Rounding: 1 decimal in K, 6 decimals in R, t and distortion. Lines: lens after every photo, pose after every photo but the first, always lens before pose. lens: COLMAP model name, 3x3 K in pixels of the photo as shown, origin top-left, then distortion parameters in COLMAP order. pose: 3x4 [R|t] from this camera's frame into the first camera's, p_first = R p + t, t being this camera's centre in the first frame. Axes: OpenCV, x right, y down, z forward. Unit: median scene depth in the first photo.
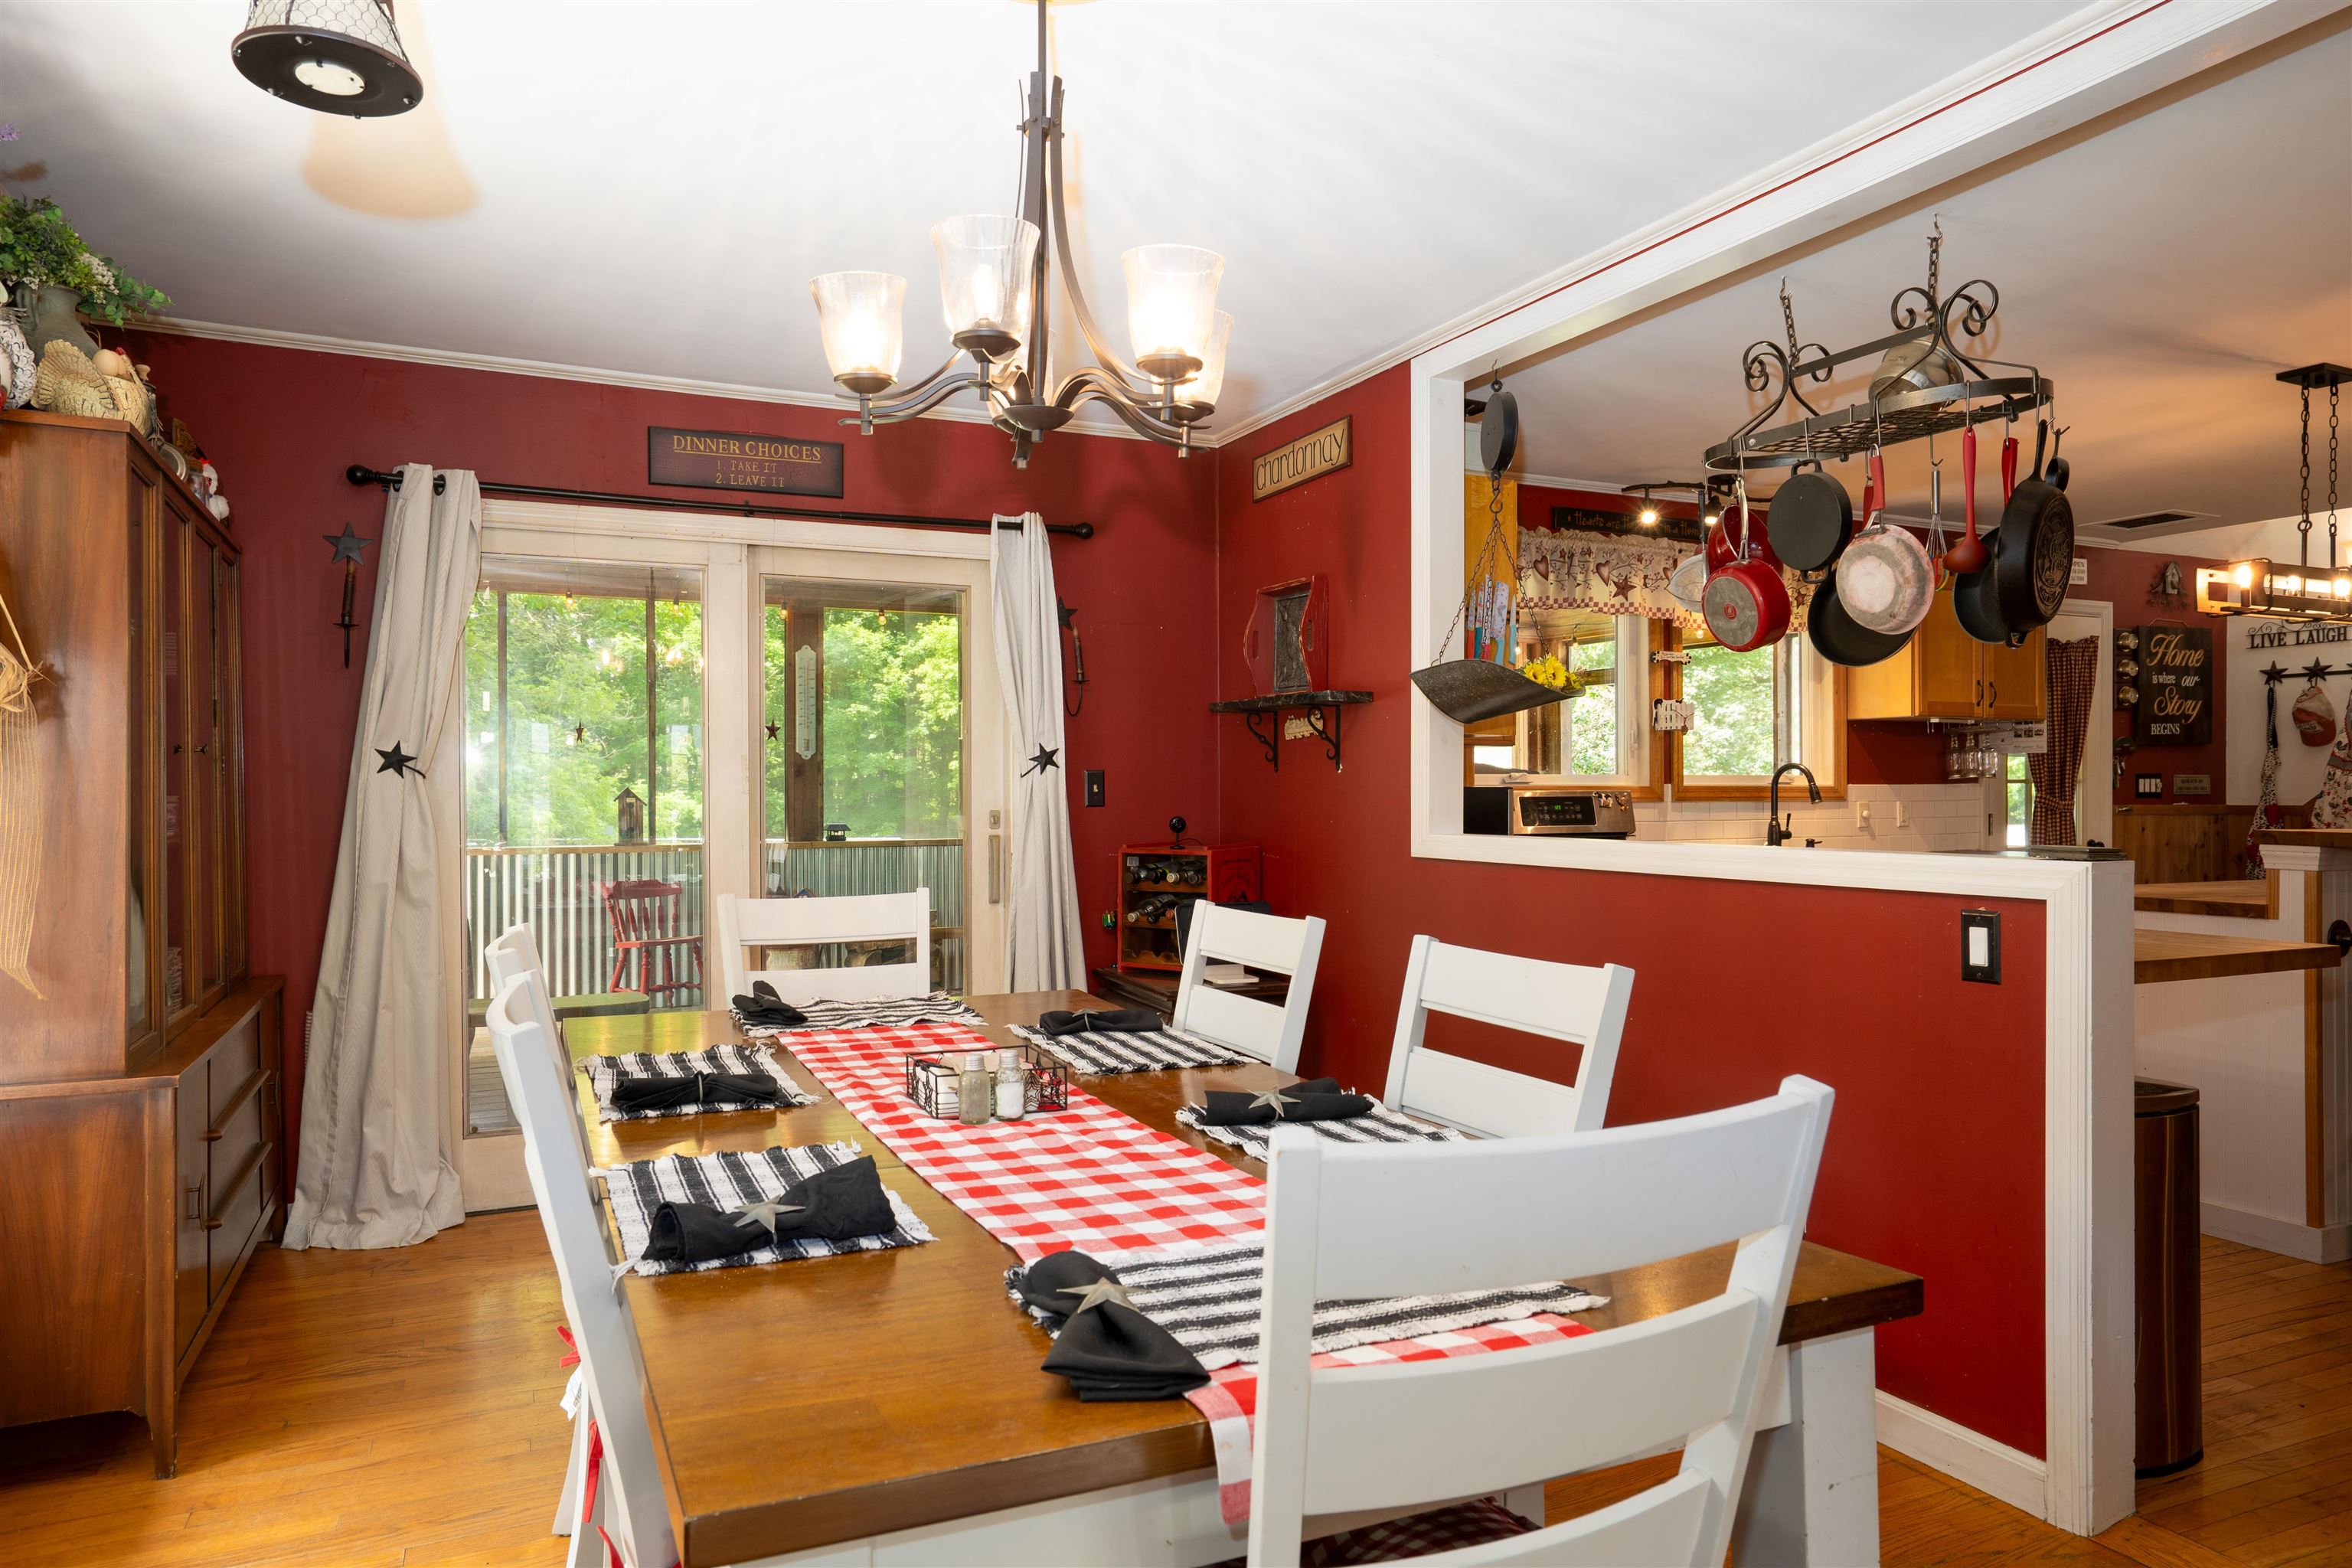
lens RADIAL K [[1452.8, 0, 1176.0], [0, 1452.8, 784.0], [0, 0, 1]] dist [-0.006369, 0.028119]
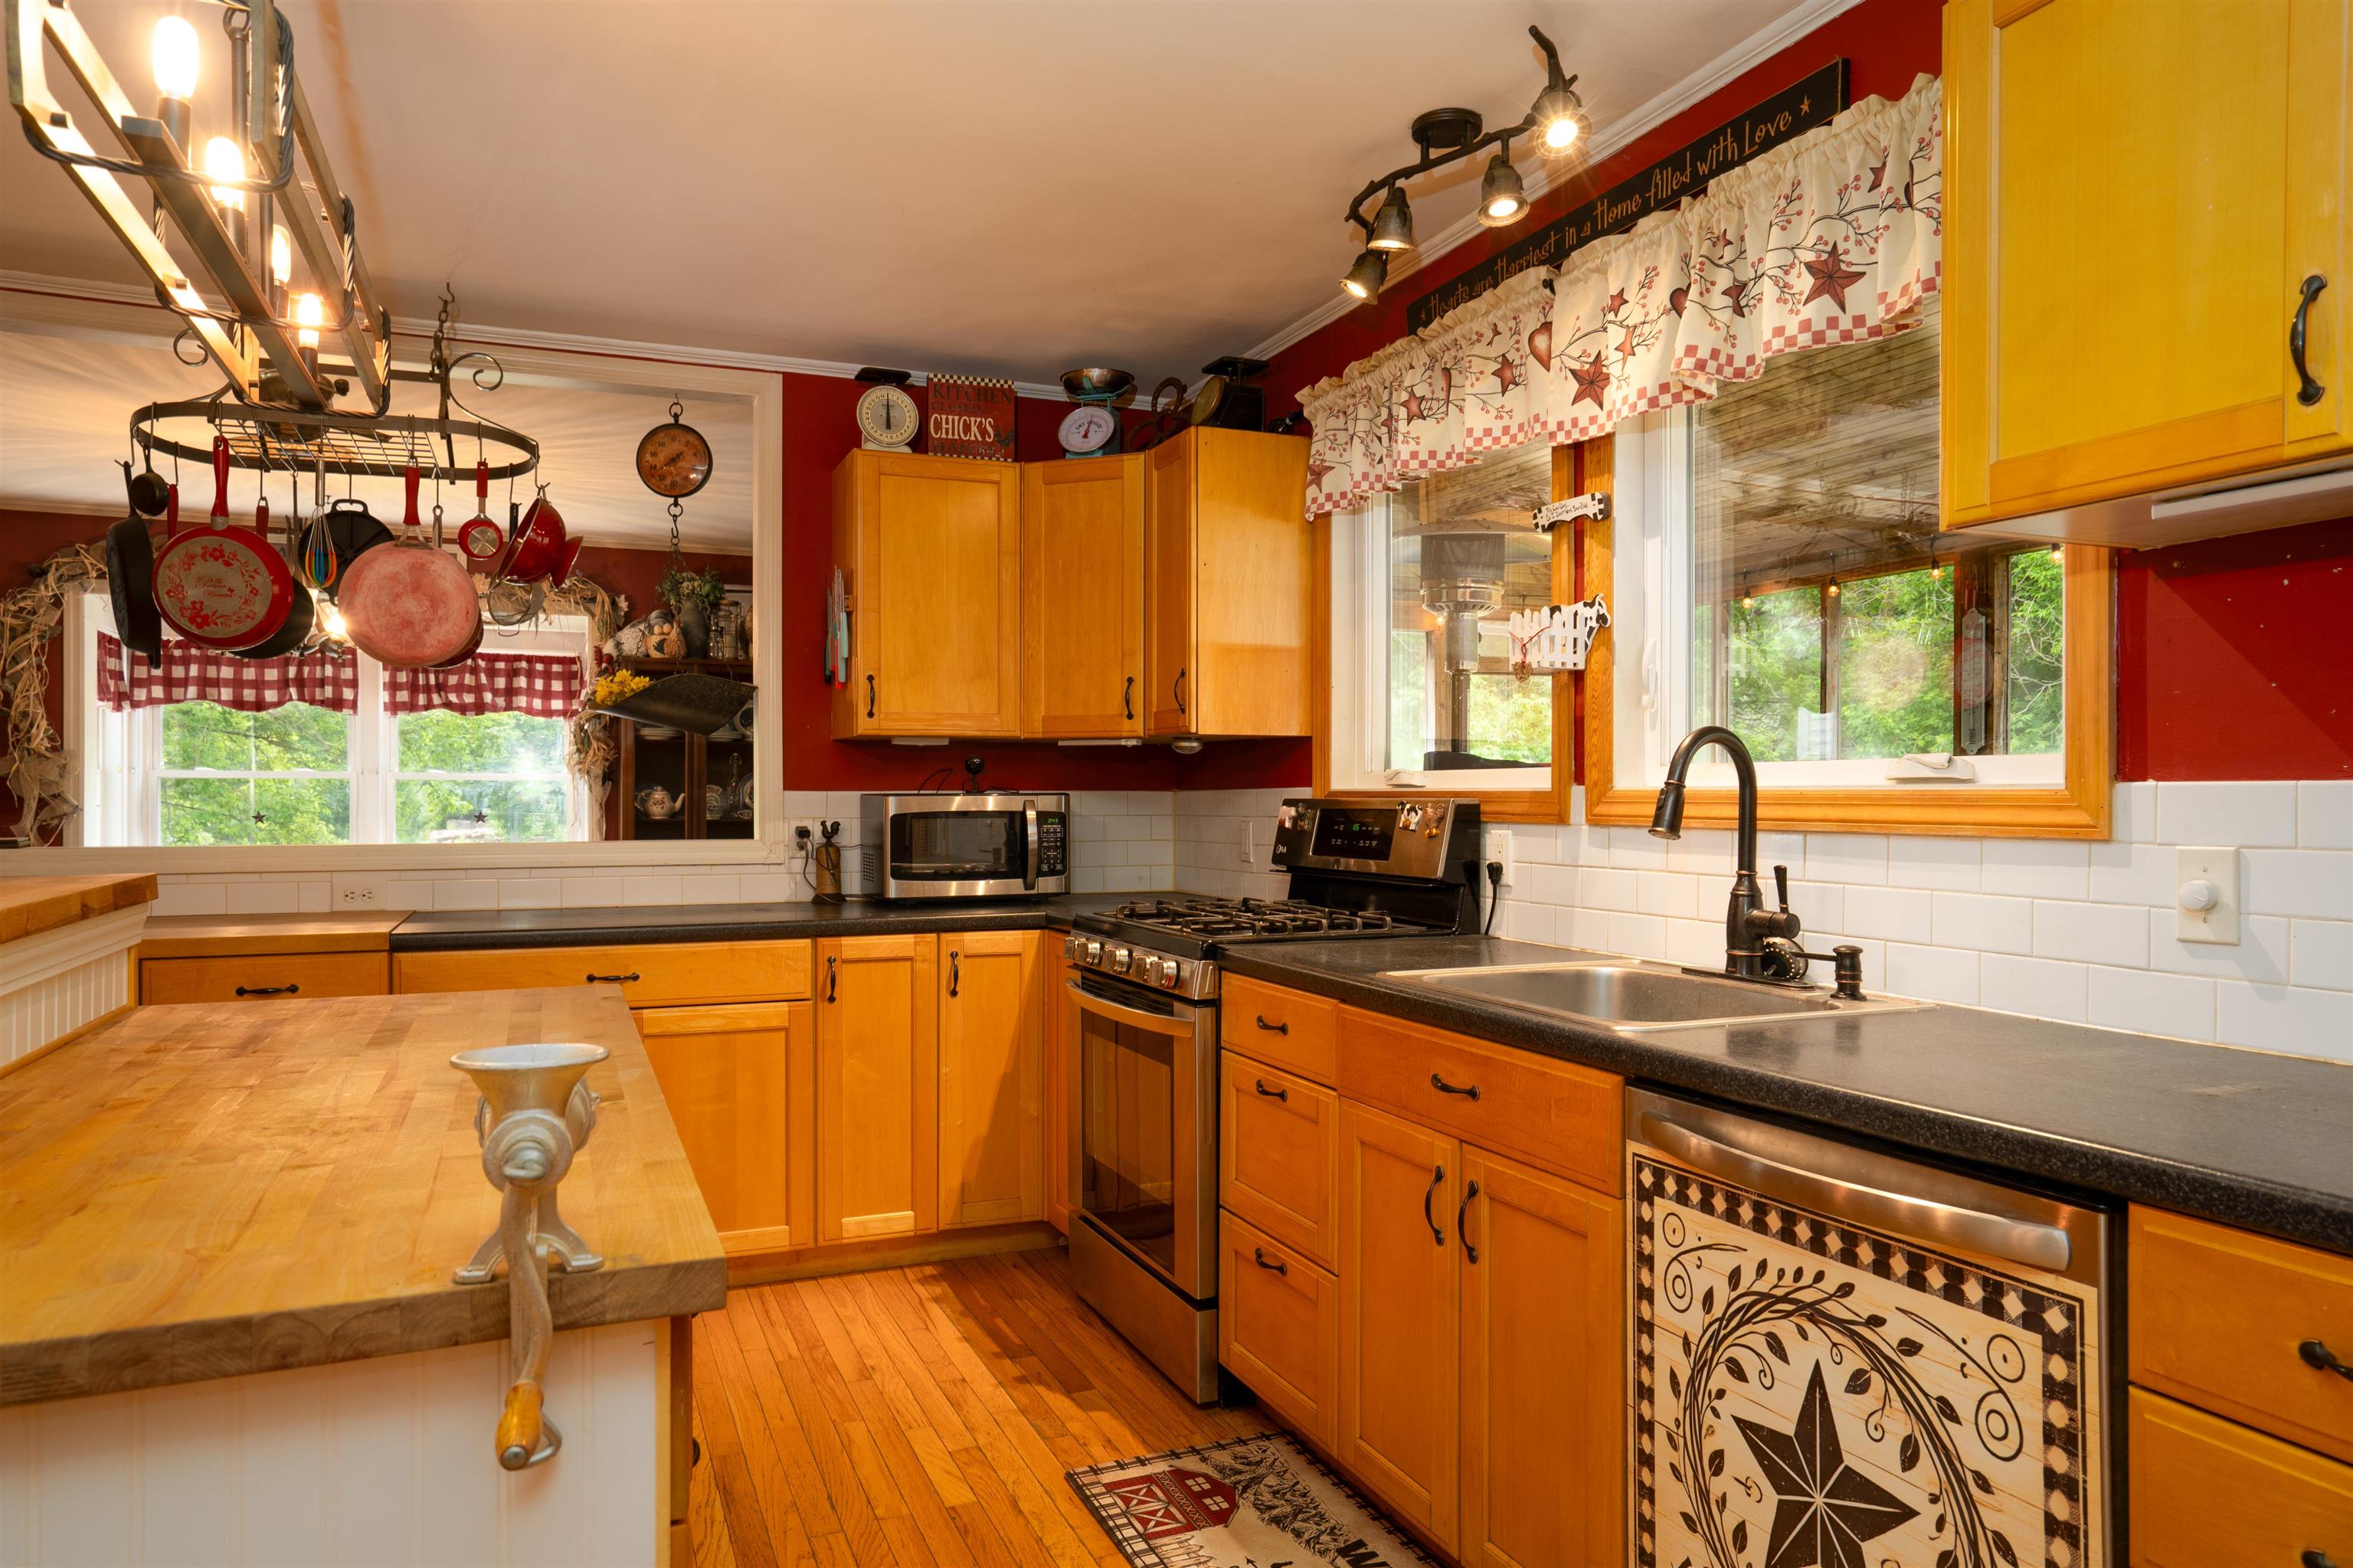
lens RADIAL K [[1478.8, 0, 1160.9], [0, 1478.8, 786.4], [0, 0, 1]] dist [-0.024966, 0.033276]
pose [[-0.046981, -0.003867, -0.998888, 0.684534], [0.005970, 0.999974, -0.004152, 0.001213], [0.998878, -0.006158, -0.046956, 0.750613]]
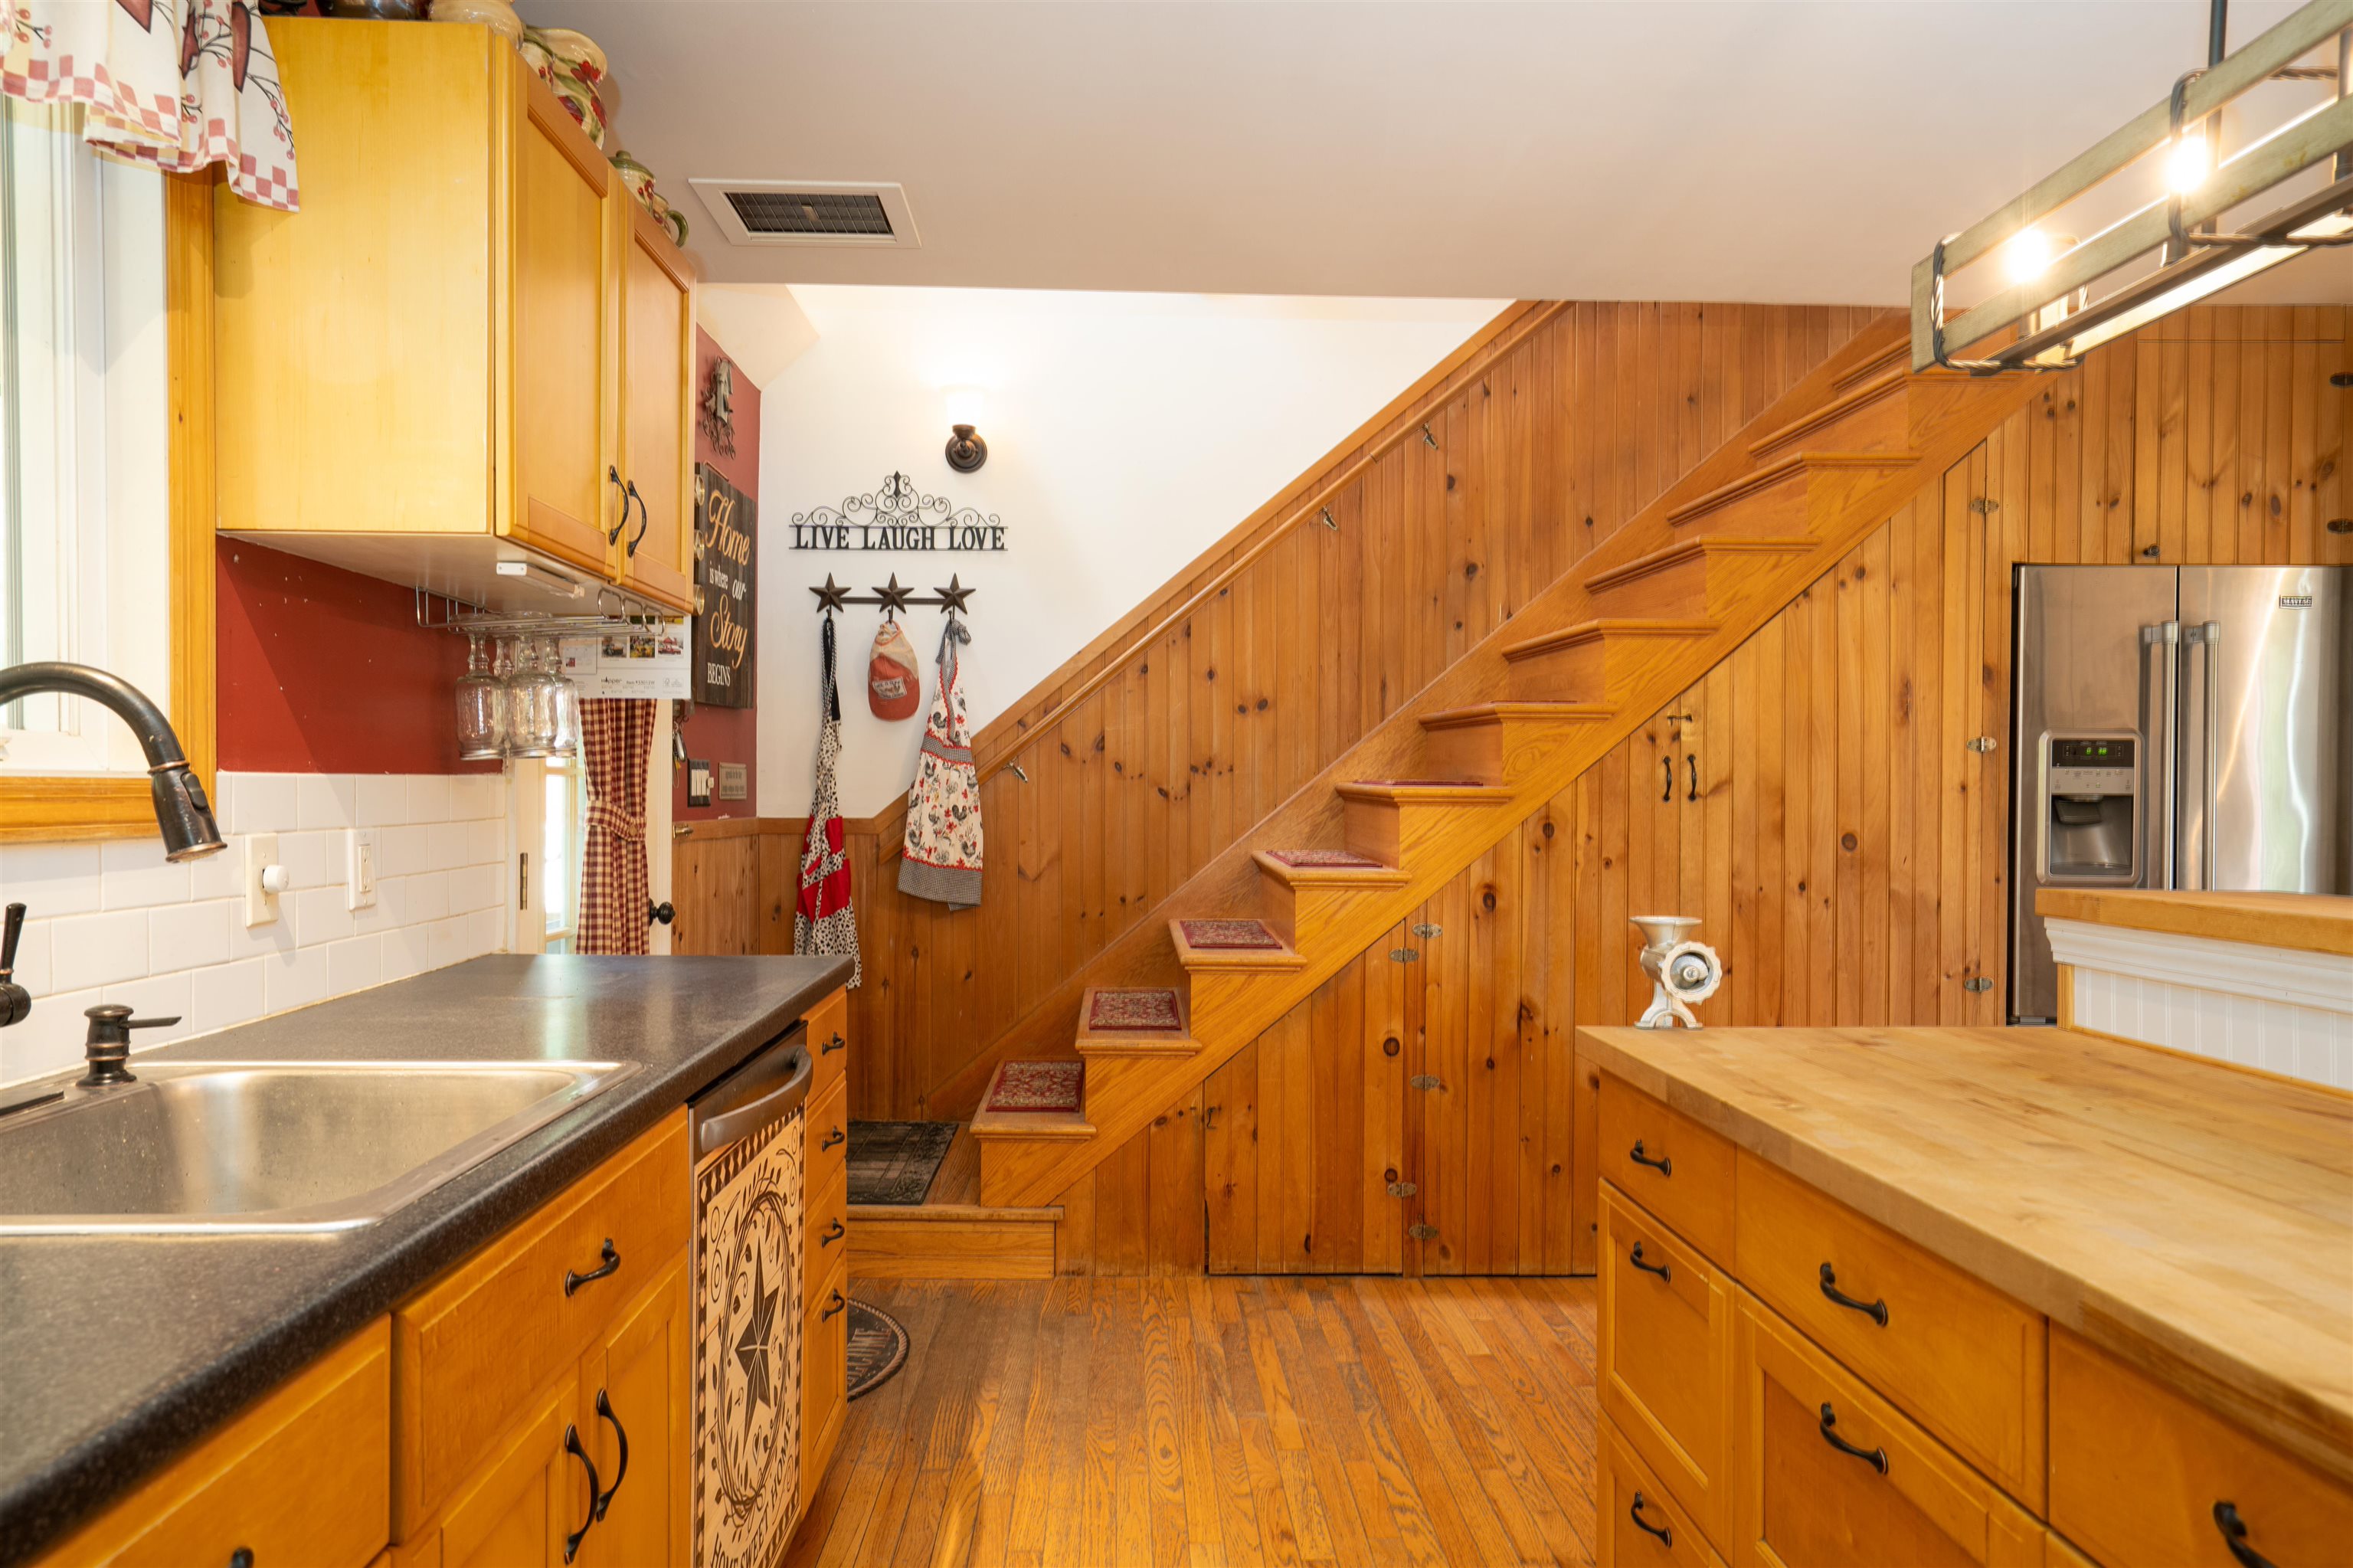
lens RADIAL K [[1550.3, 0, 1169.1], [0, 1550.3, 797.1], [0, 0, 1]] dist [-0.050205, 0.075934]
pose [[0.397211, -0.000146, 0.917727, 0.245786], [-0.011948, 0.999914, 0.005330, 0.001277], [-0.917649, -0.013082, 0.397175, 0.658347]]
